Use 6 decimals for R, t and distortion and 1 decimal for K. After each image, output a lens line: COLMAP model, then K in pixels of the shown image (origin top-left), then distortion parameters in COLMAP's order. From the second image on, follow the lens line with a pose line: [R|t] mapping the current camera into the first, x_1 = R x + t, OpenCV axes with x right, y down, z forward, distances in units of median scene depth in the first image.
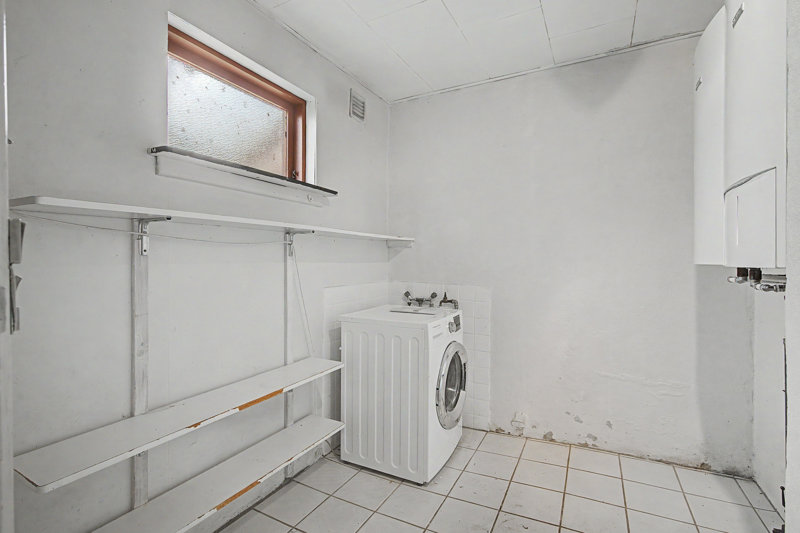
lens RADIAL K [[373.9, 0, 400.0], [0, 373.9, 266.5], [0, 0, 1]] dist [0.001949, 0.000329]
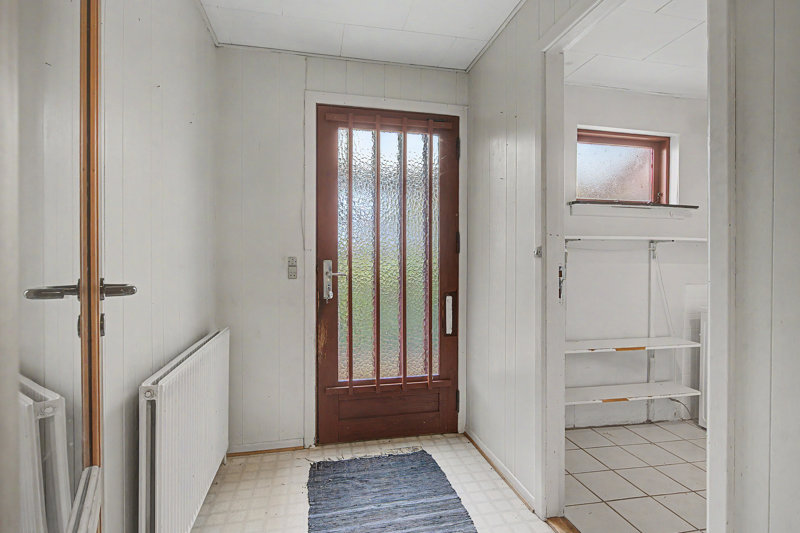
lens RADIAL K [[388.5, 0, 400.0], [0, 388.5, 266.5], [0, 0, 1]] dist [0.002306, 0.000320]
pose [[0.645234, 0.010092, -0.763918, 0.191361], [-0.013633, 0.999906, 0.001695, 0.011248], [0.763863, 0.009321, 0.645311, -0.617529]]
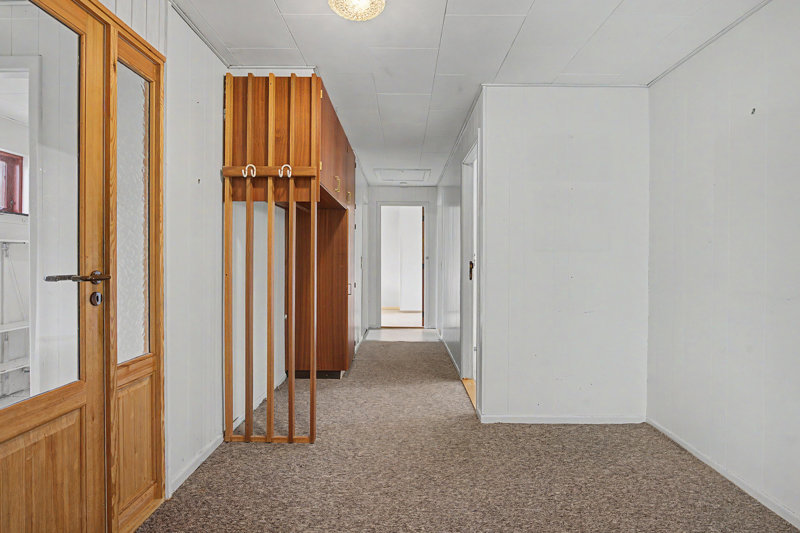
lens RADIAL K [[397.6, 0, 400.0], [0, 397.6, 266.5], [0, 0, 1]] dist [0.000328, 0.000011]
pose [[0.888100, 0.005893, 0.459612, 0.422550], [-0.002359, 0.999963, -0.008262, 0.023157], [-0.459644, 0.006253, 0.888081, -1.300910]]
